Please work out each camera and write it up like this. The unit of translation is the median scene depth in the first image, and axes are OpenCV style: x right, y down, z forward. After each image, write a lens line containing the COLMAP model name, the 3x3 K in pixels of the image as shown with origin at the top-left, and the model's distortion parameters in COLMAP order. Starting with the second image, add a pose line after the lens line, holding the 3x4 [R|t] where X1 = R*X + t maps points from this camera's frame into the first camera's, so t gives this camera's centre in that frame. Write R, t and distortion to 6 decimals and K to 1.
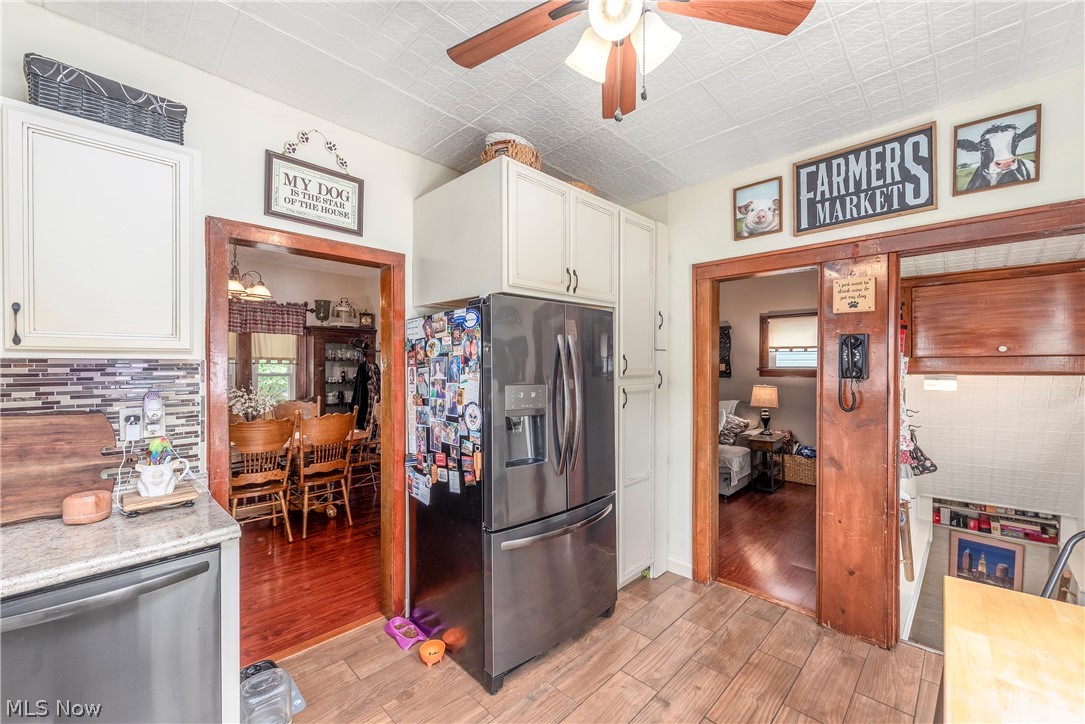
lens RADIAL K [[429.9, 0, 543.2], [0, 429.9, 368.2], [0, 0, 1]] dist [0.013638, -0.000510]
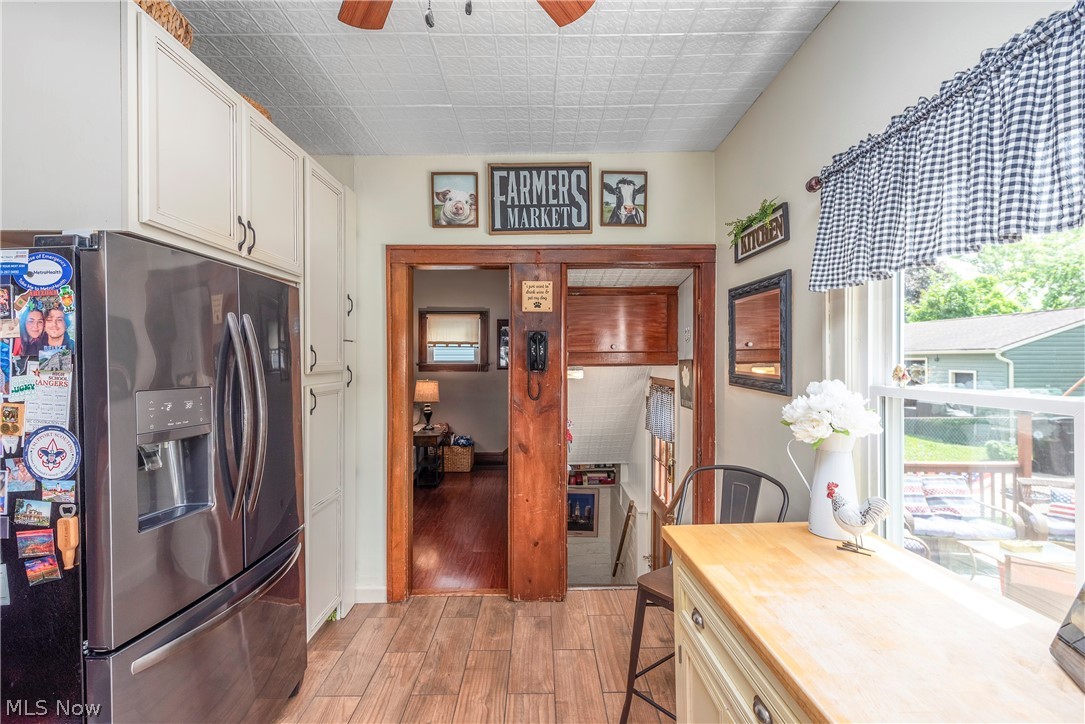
lens RADIAL K [[458.7, 0, 514.4], [0, 458.7, 364.1], [0, 0, 1]] dist [0.027006, -0.009497]
pose [[0.721302, -0.006264, 0.692593, -0.148724], [0.007963, 0.999968, 0.000751, 0.005405], [-0.692575, 0.004974, 0.721329, 0.175830]]
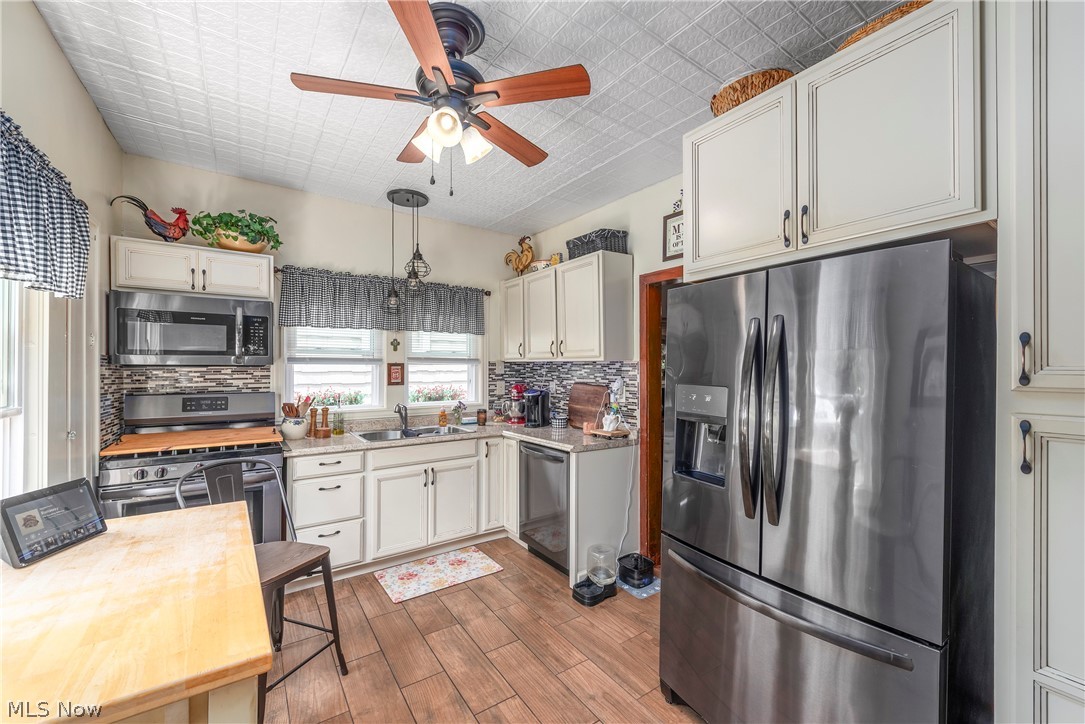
lens RADIAL K [[429.9, 0, 543.2], [0, 429.9, 368.2], [0, 0, 1]] dist [0.013638, -0.000510]
pose [[-0.183553, 0.001165, -0.983009, 0.804990], [-0.018590, 0.999816, 0.004656, 0.006587], [0.982834, 0.019129, -0.183498, 0.816764]]
